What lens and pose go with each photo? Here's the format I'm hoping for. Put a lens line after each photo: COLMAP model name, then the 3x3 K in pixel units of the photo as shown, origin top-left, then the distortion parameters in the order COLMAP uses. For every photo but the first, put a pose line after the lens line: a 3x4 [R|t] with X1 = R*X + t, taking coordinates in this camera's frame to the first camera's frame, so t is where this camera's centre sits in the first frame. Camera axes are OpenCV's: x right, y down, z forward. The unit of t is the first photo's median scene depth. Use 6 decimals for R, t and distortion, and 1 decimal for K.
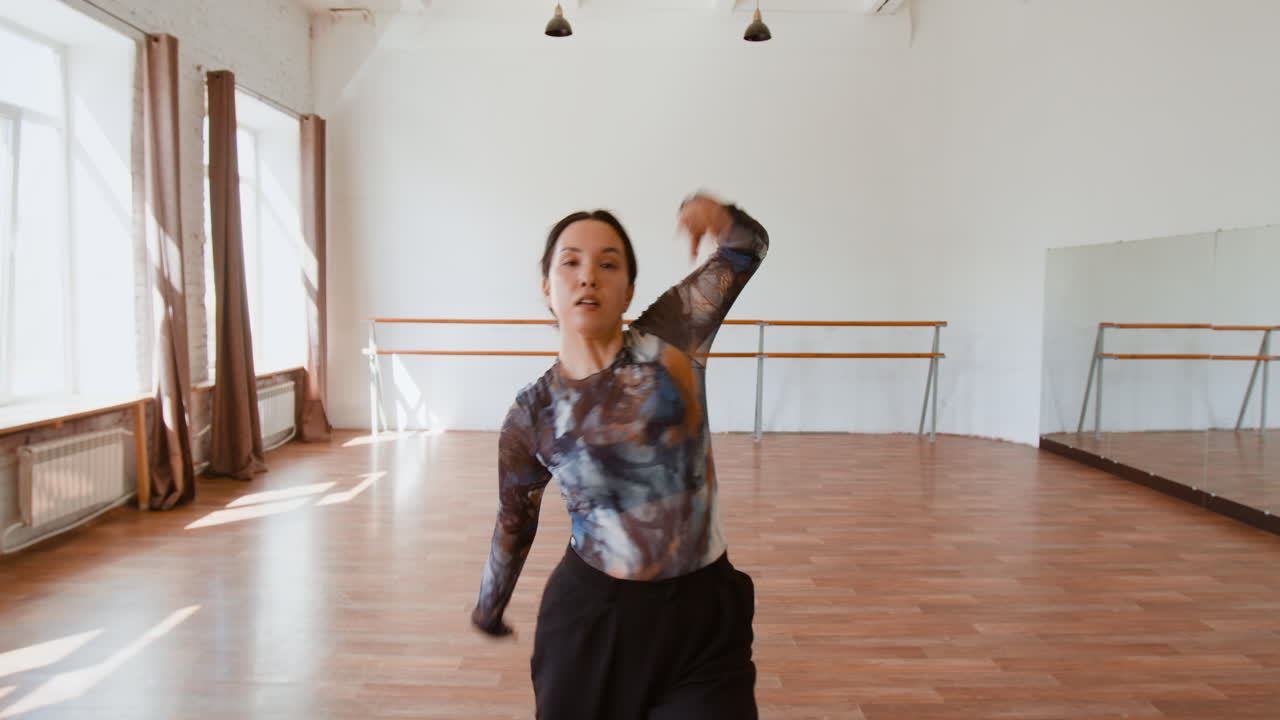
lens RADIAL K [[948.5, 0, 640.8], [0, 948.5, 365.1], [0, 0, 1]] dist [-0.034967, 0.001971]
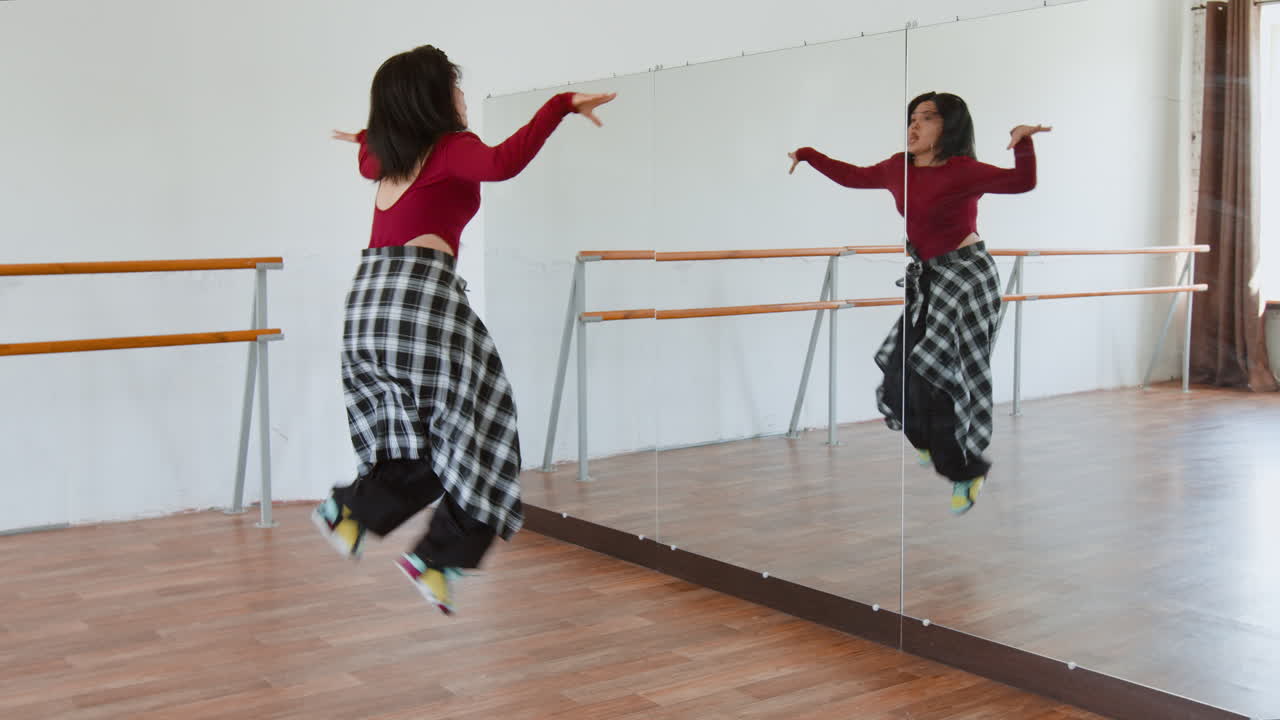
lens RADIAL K [[1586.4, 0, 646.9], [0, 1586.4, 364.8], [0, 0, 1]] dist [0.041771, 0.000000]
pose [[0.849231, -0.065880, 0.523895, 0.069159], [0.059261, 0.997809, 0.029414, -0.006861], [-0.524685, 0.006067, 0.851275, 0.253171]]
